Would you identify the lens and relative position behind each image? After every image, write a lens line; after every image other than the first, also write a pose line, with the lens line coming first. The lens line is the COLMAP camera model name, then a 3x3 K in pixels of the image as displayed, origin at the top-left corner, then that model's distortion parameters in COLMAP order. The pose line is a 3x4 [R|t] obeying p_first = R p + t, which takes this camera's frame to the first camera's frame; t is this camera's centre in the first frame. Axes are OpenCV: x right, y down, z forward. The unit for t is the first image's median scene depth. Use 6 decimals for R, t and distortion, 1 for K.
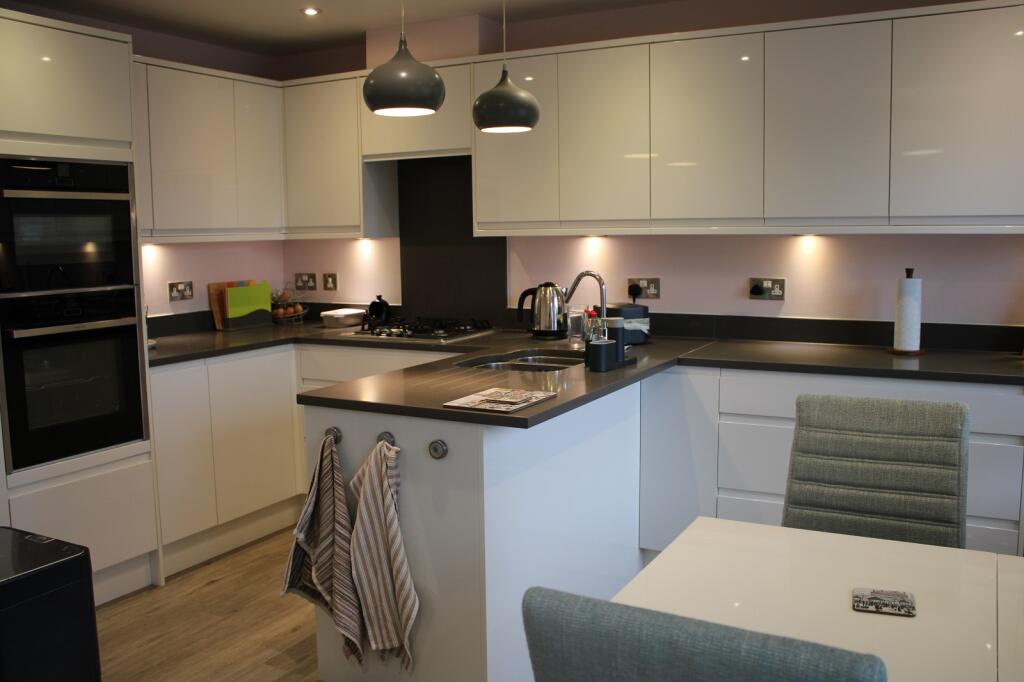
lens RADIAL K [[904.8, 0, 512.0], [0, 904.8, 341.0], [0, 0, 1]] dist [-0.152660, 0.145852]
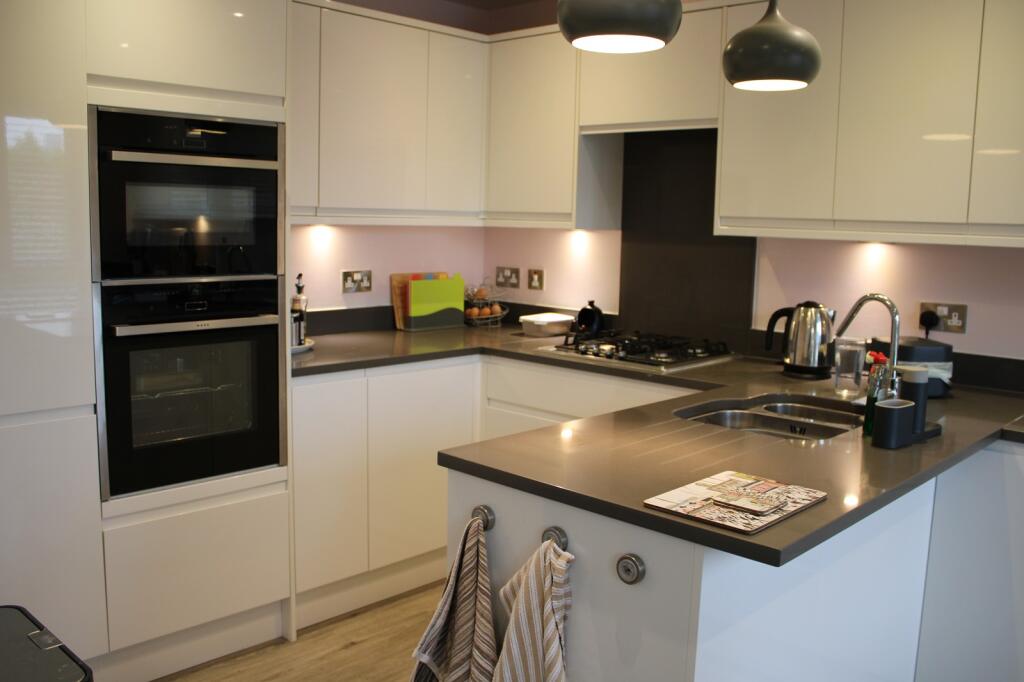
lens RADIAL K [[904.8, 0, 512.0], [0, 904.8, 341.0], [0, 0, 1]] dist [-0.152660, 0.145852]
pose [[0.964644, 0.072624, -0.253352, -0.009864], [-0.069858, 0.997358, 0.019911, -0.033460], [0.254129, -0.001508, 0.967169, 0.254497]]
